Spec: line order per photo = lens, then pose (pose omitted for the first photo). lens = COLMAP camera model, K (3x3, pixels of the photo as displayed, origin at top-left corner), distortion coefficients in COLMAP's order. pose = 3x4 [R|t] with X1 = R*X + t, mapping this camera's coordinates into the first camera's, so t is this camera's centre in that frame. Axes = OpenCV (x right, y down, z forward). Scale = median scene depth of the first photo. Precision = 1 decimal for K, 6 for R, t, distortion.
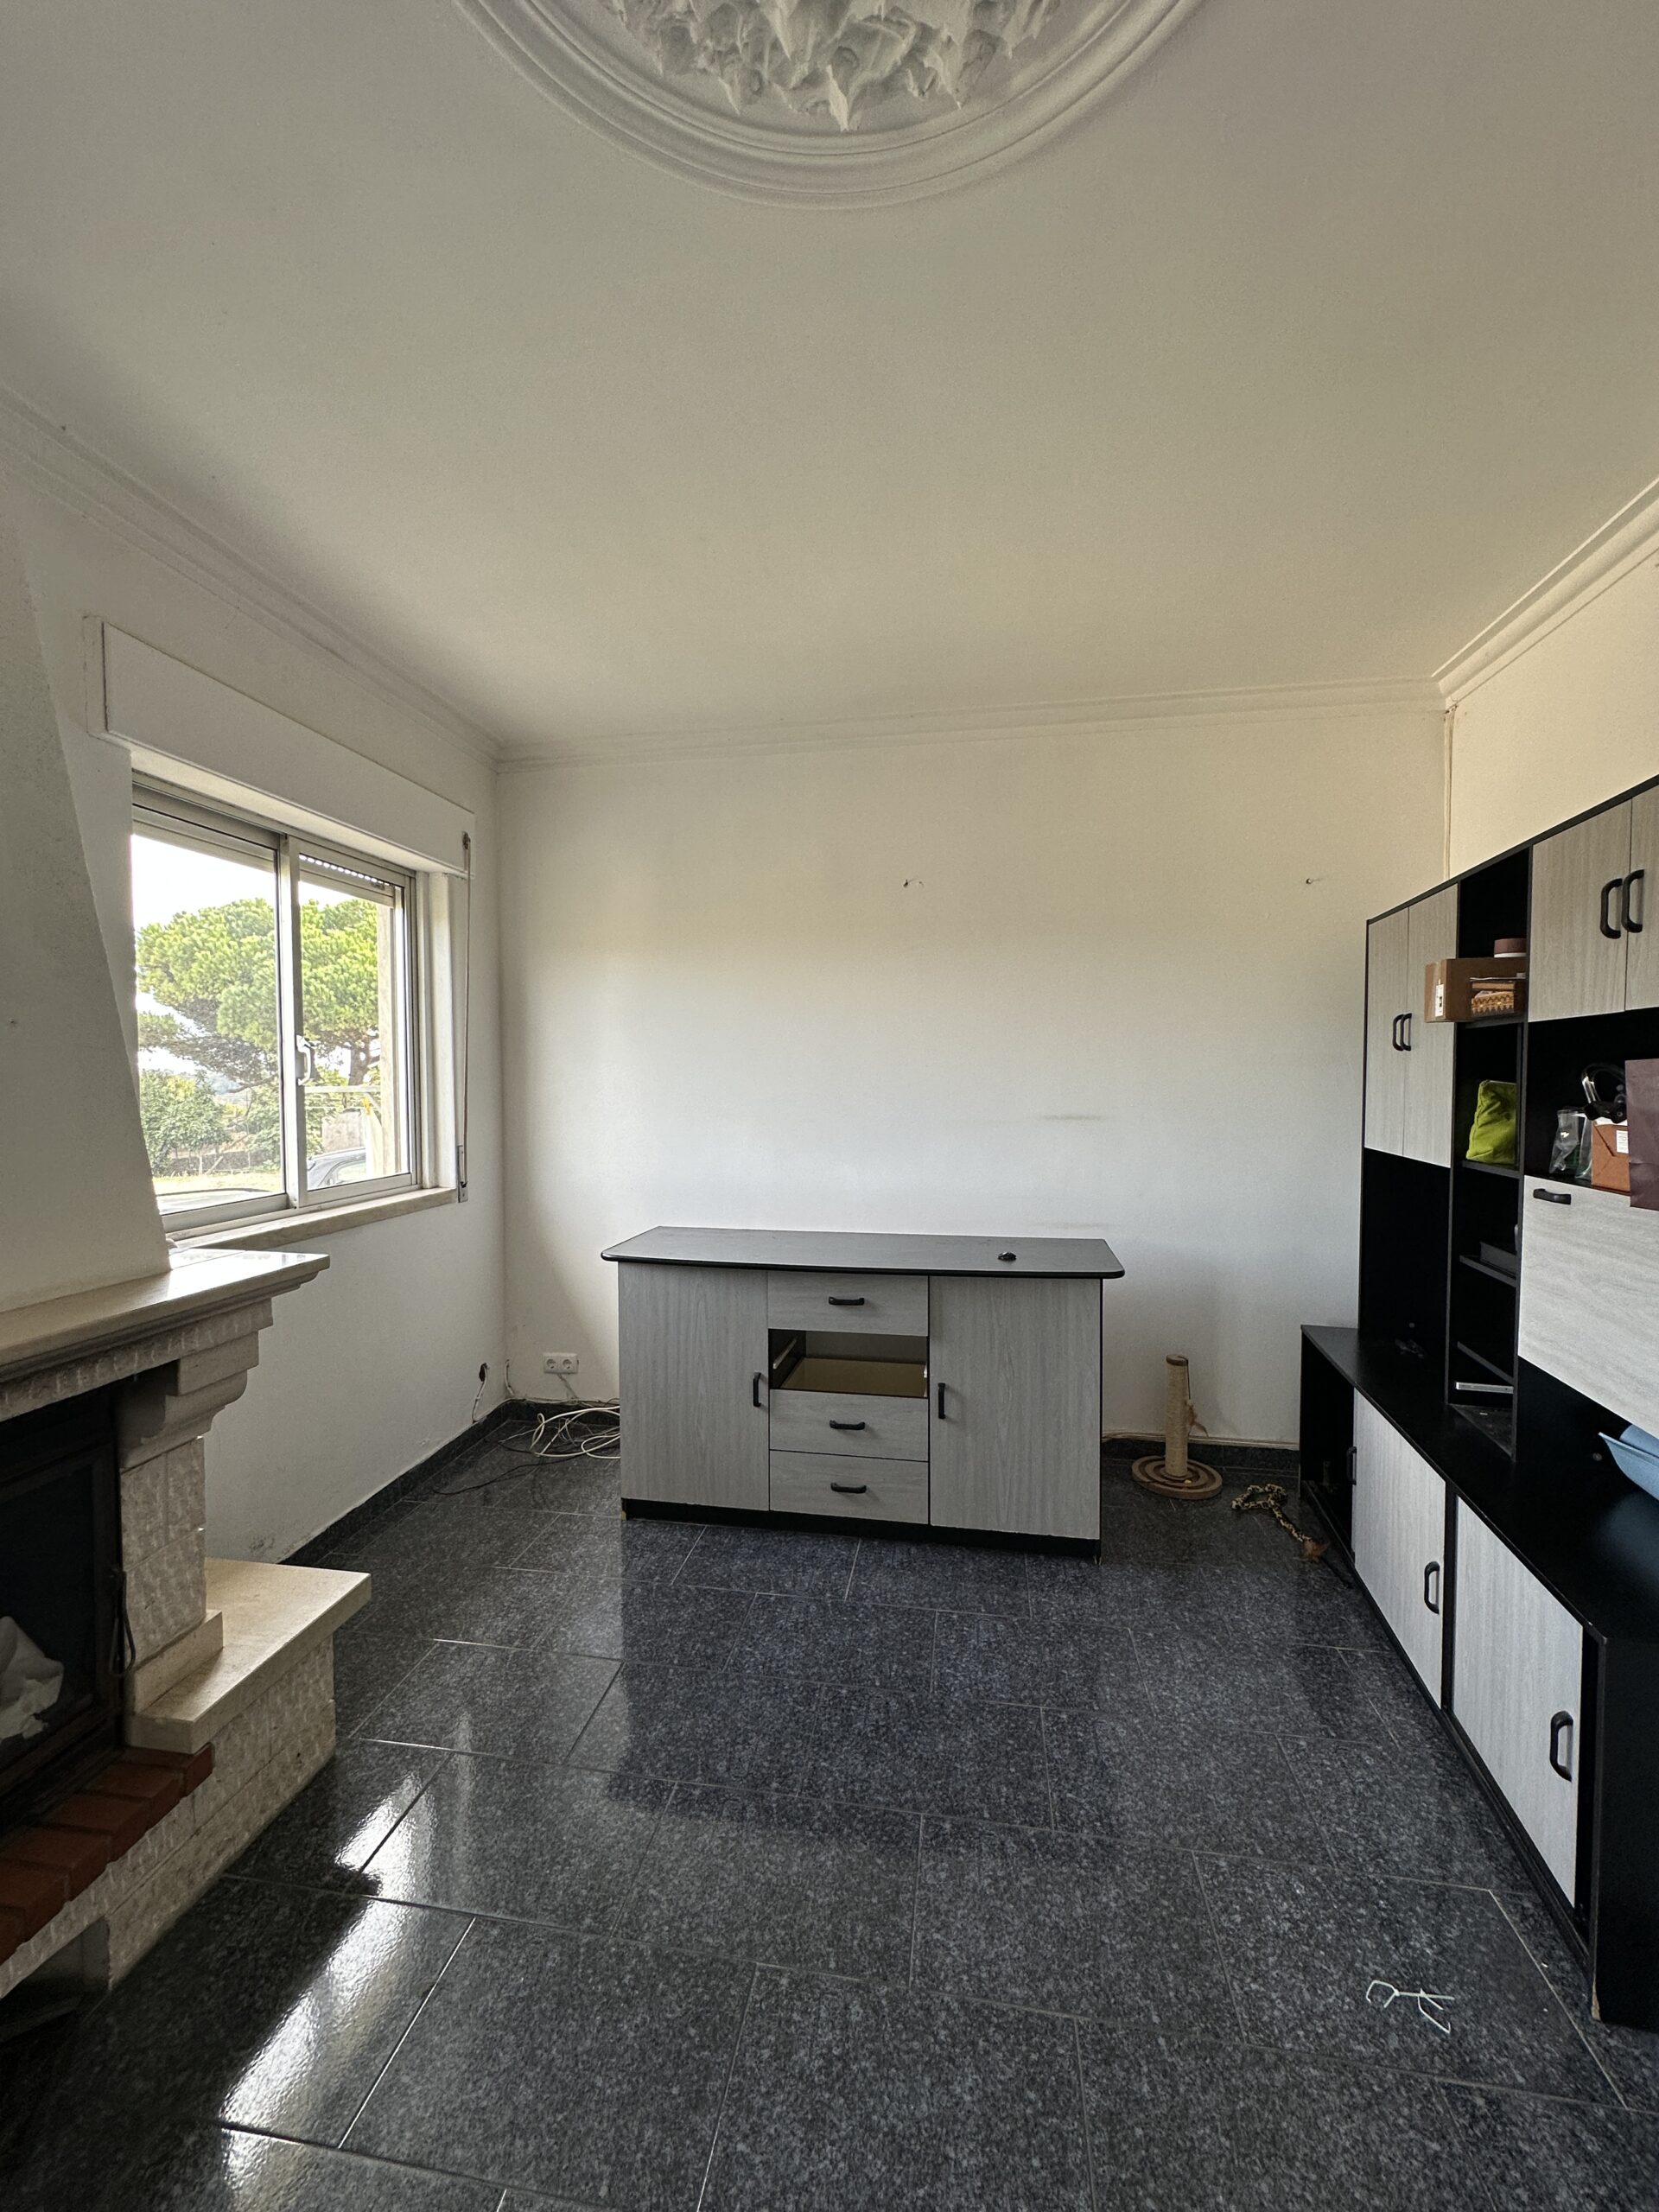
lens RADIAL K [[881.6, 0, 839.9], [0, 881.6, 1105.5], [0, 0, 1]] dist [-0.004283, 0.000411]
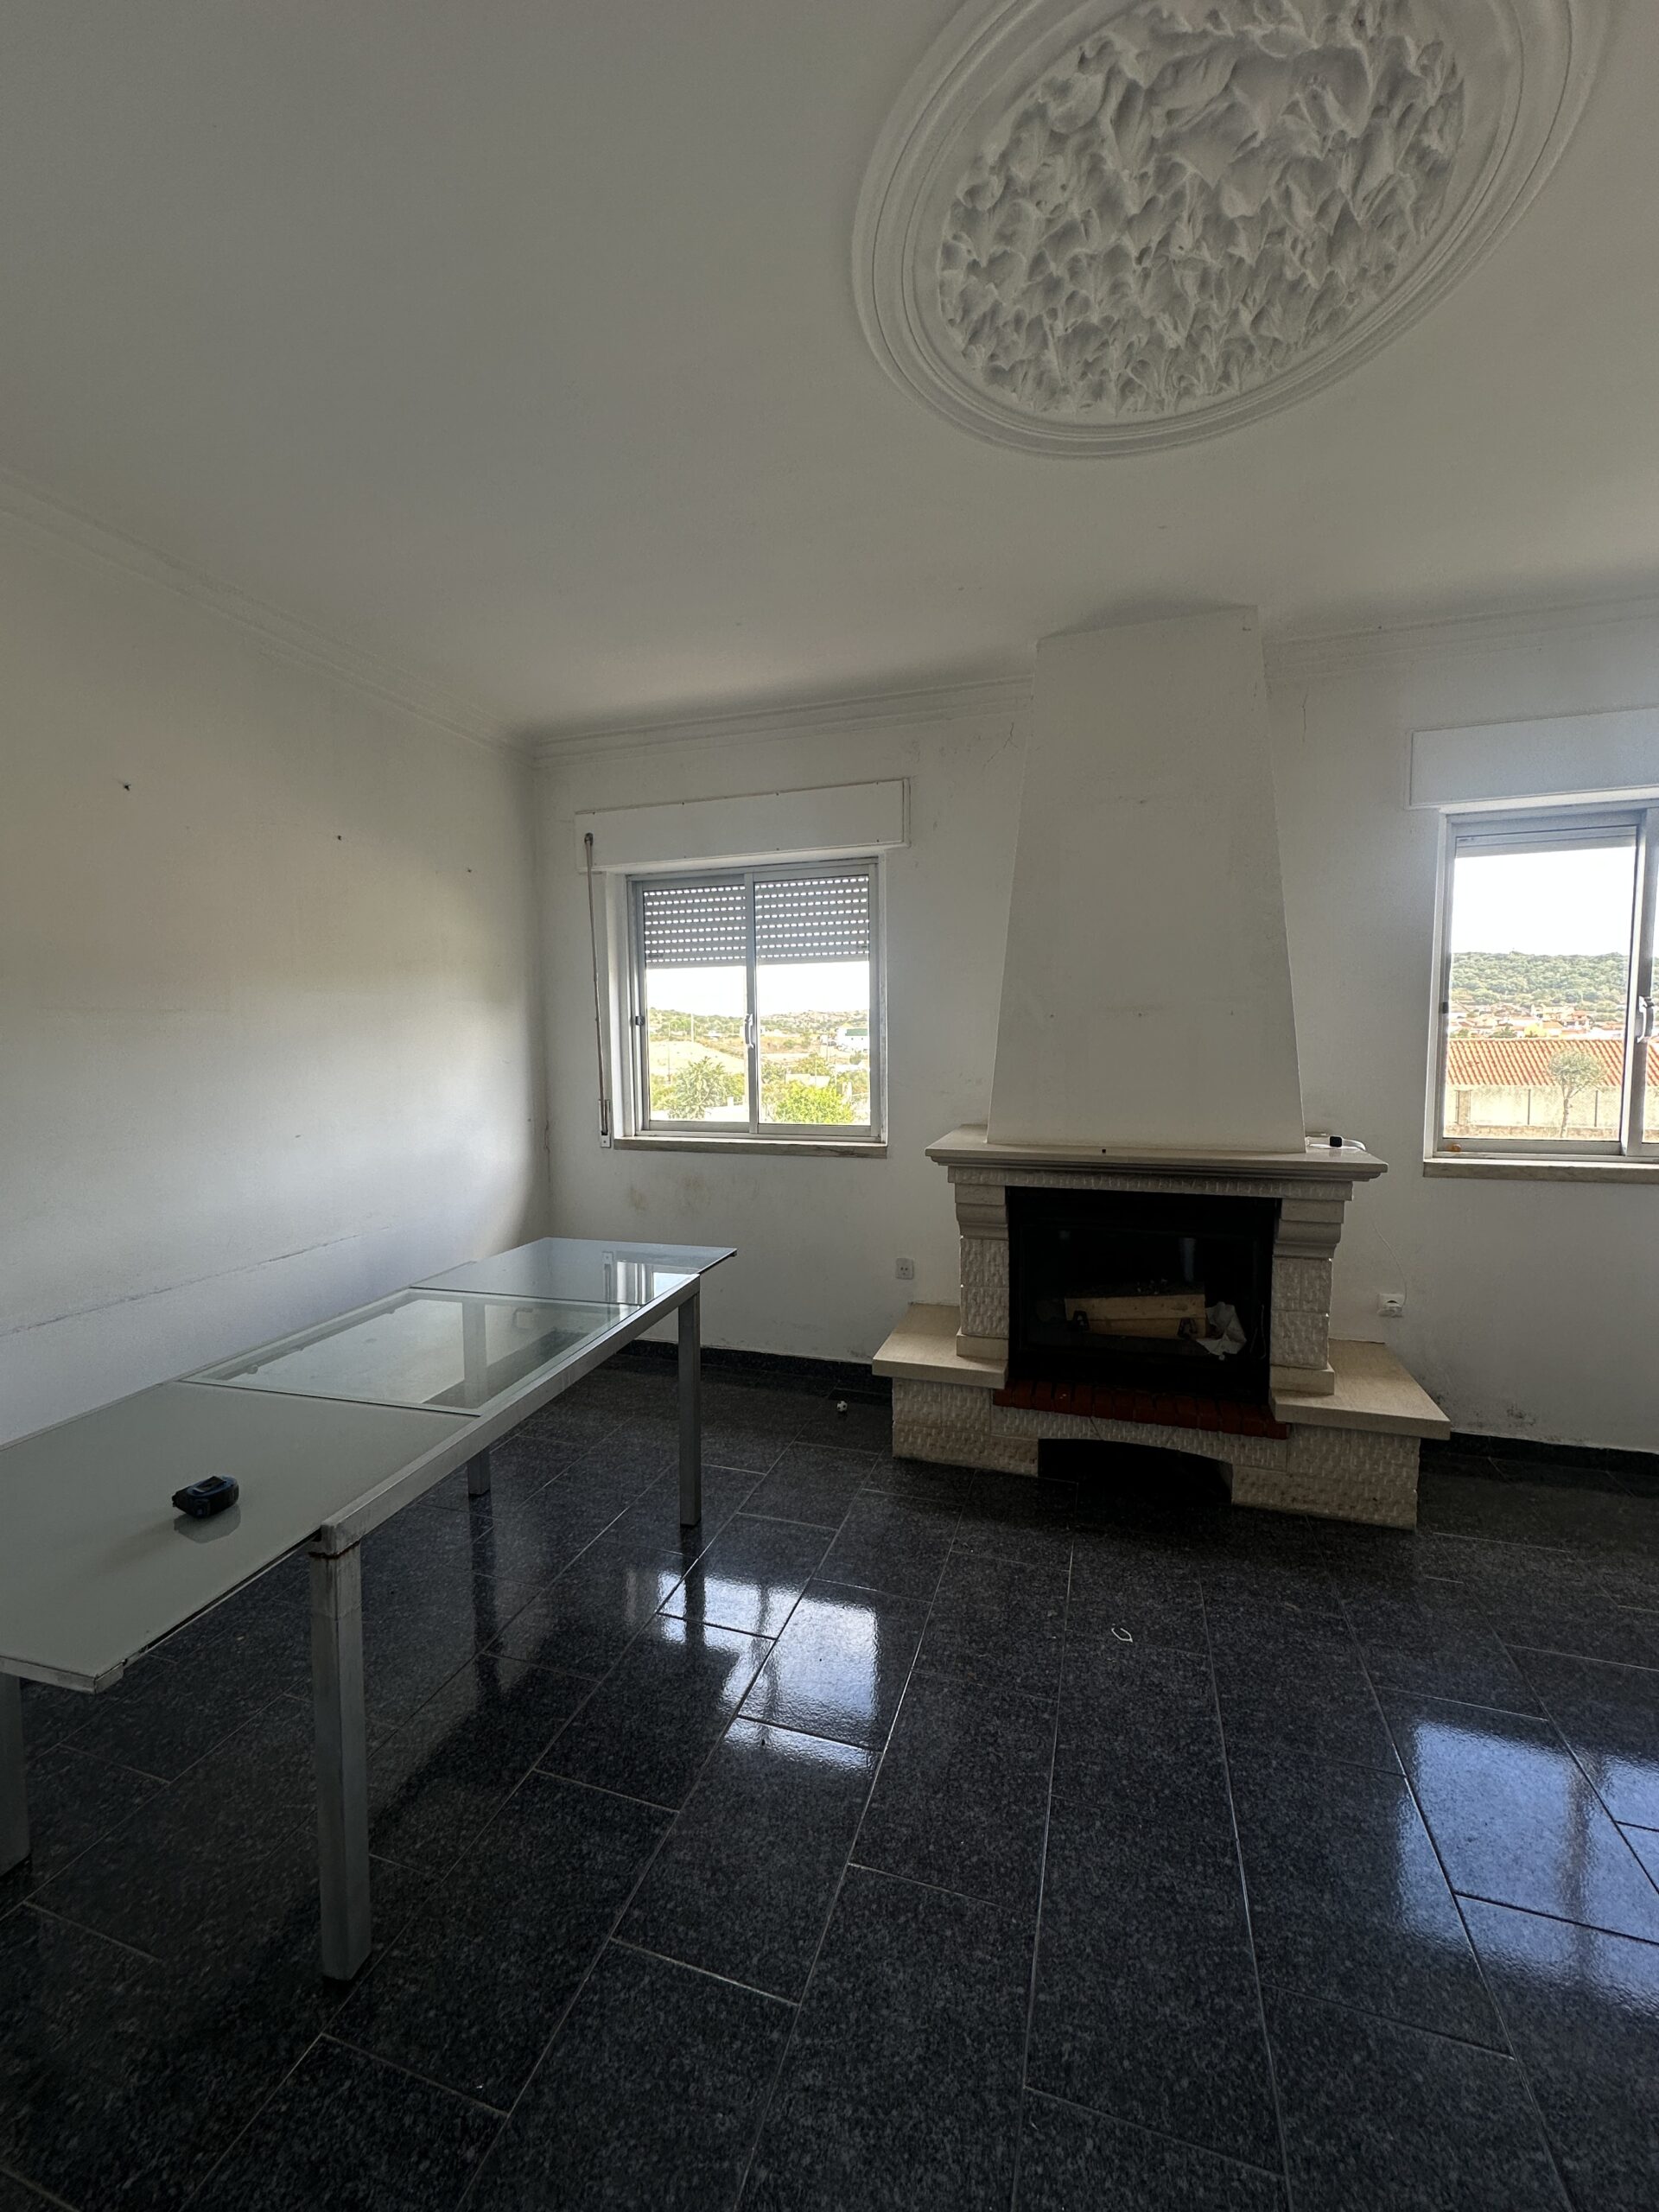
lens RADIAL K [[881.6, 0, 829.7], [0, 881.6, 1100.3], [0, 0, 1]] dist [-0.004283, 0.000411]
pose [[-0.154697, 0.079494, -0.984759, 0.601352], [-0.024207, 0.996153, 0.084216, -0.019961], [0.987665, 0.036866, -0.152178, 0.192240]]
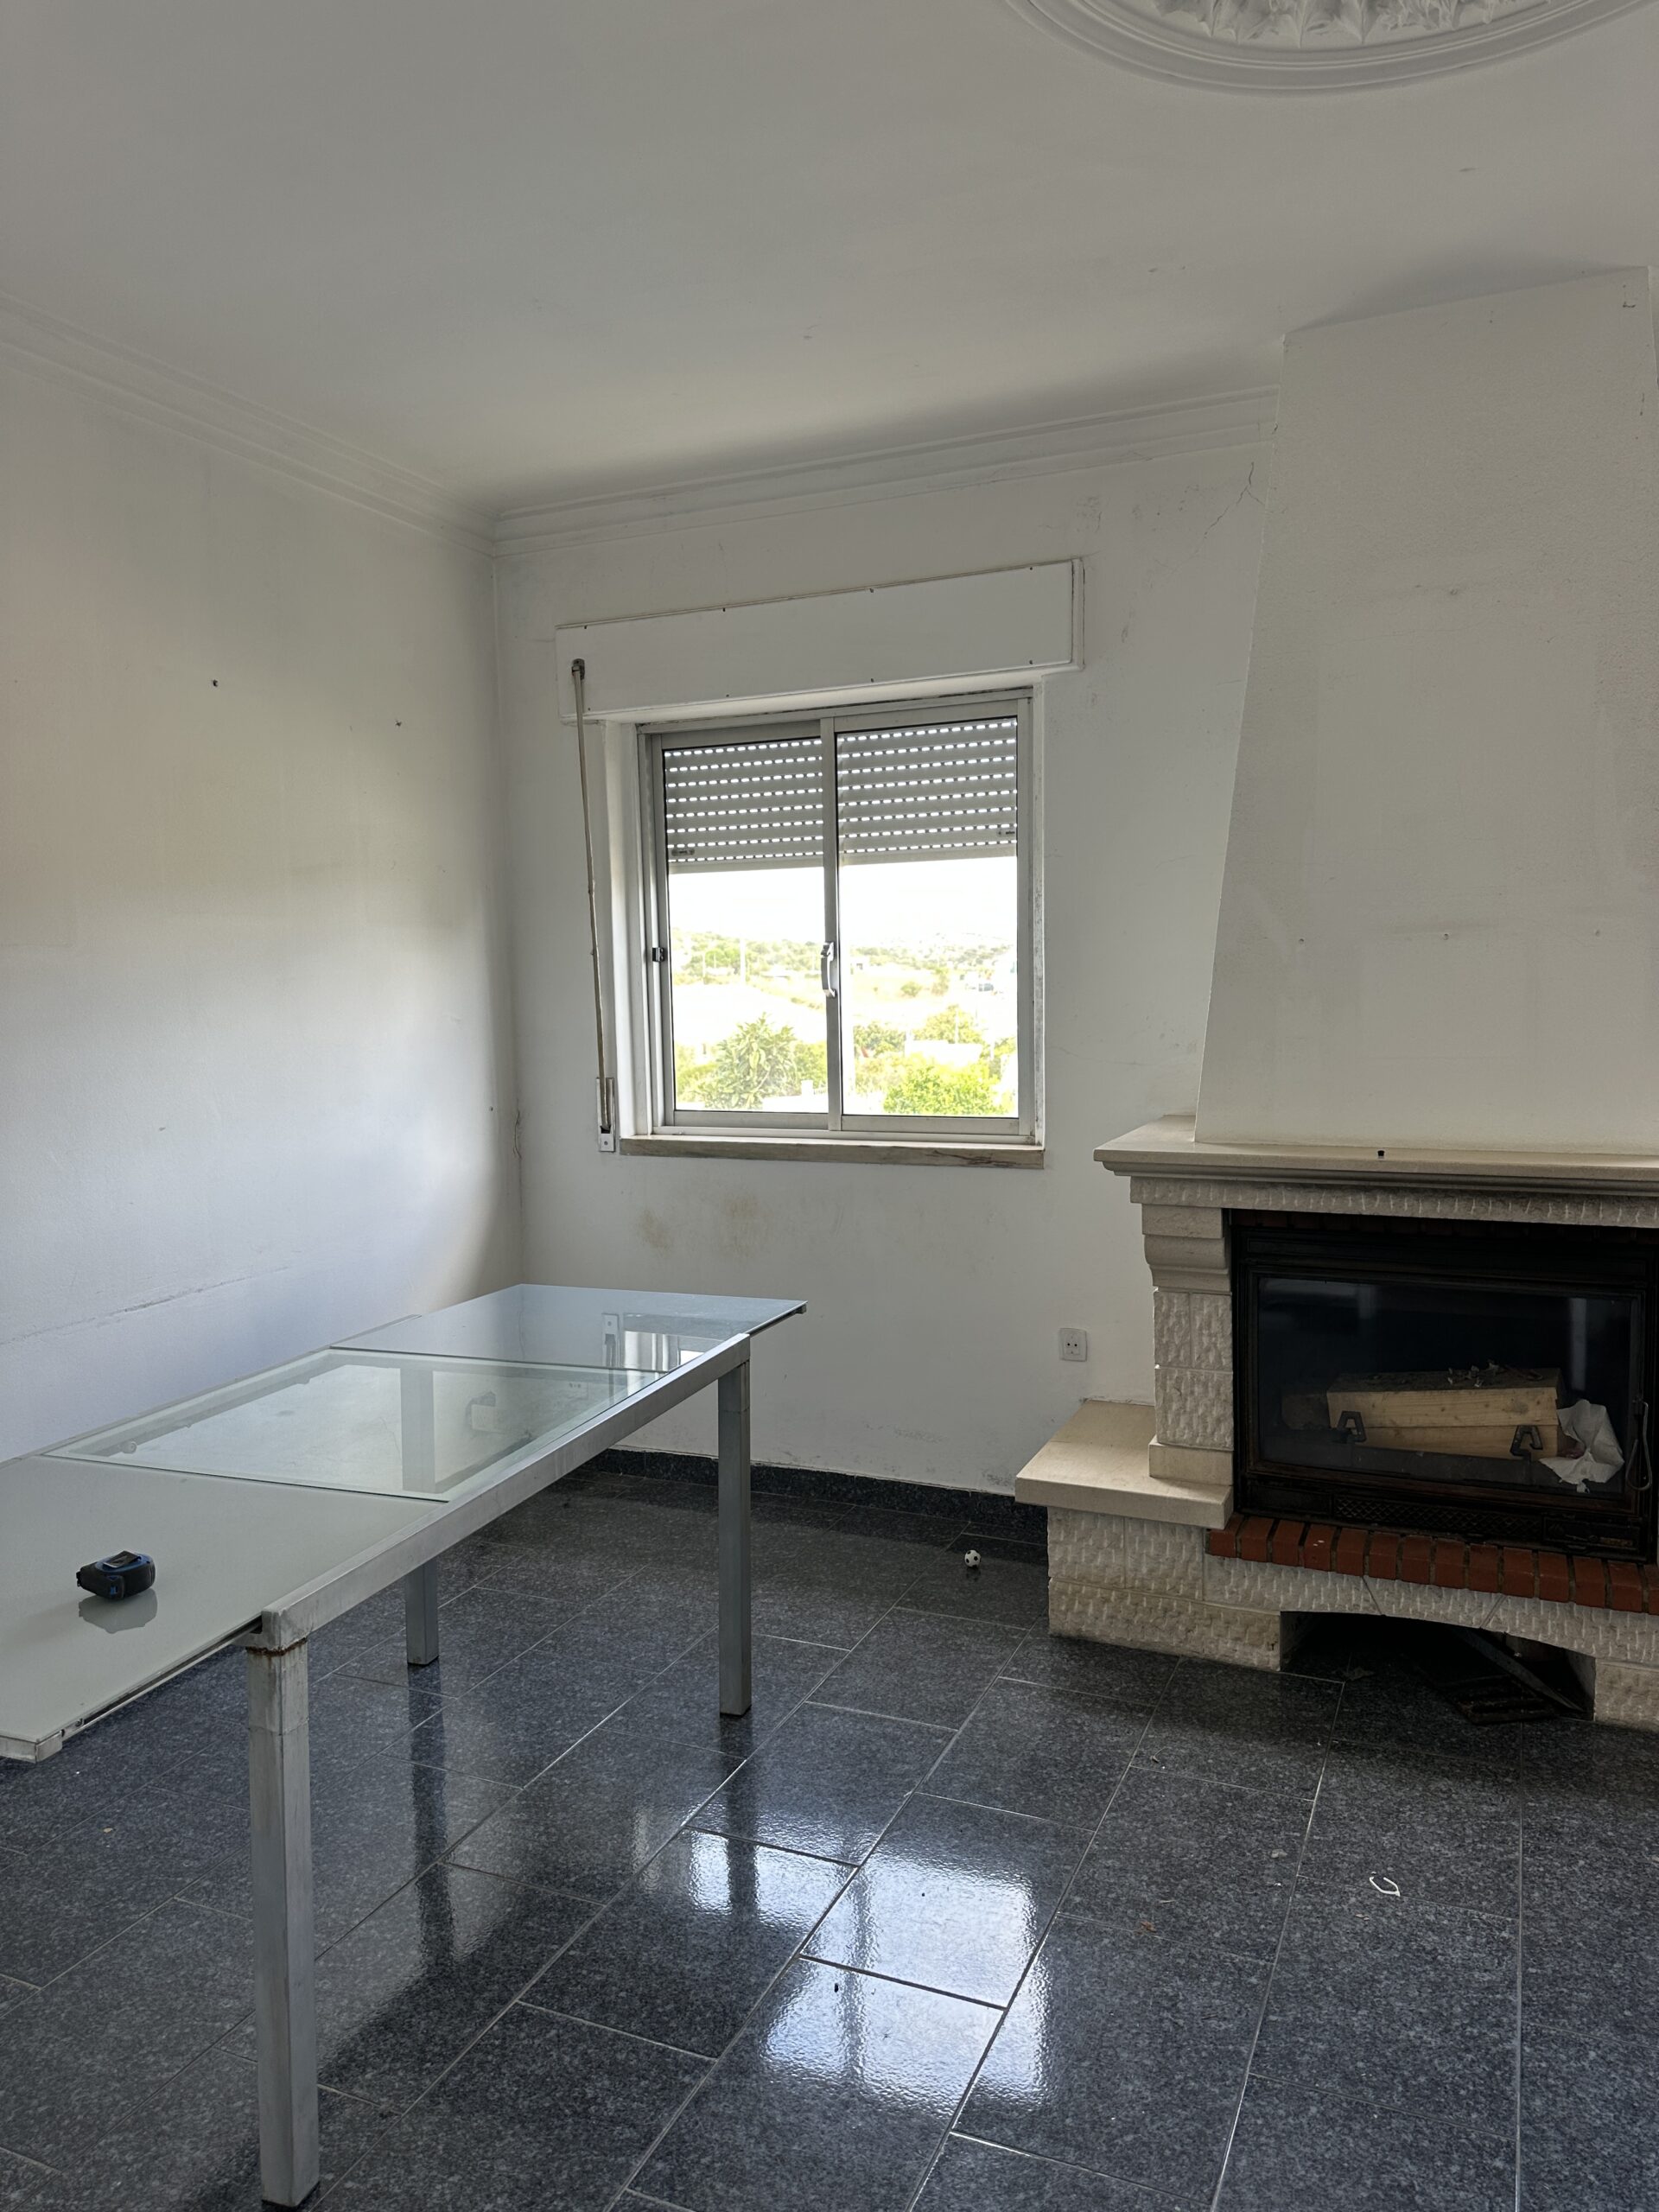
lens RADIAL K [[1542.5, 0, 827.4], [0, 1542.5, 1103.7], [0, 0, 1]] dist [0.082281, -0.106893]
pose [[-0.252832, 0.090529, -0.963266, 0.748165], [-0.014773, 0.995136, 0.097401, -0.025047], [0.967397, 0.038856, -0.250265, 0.243476]]
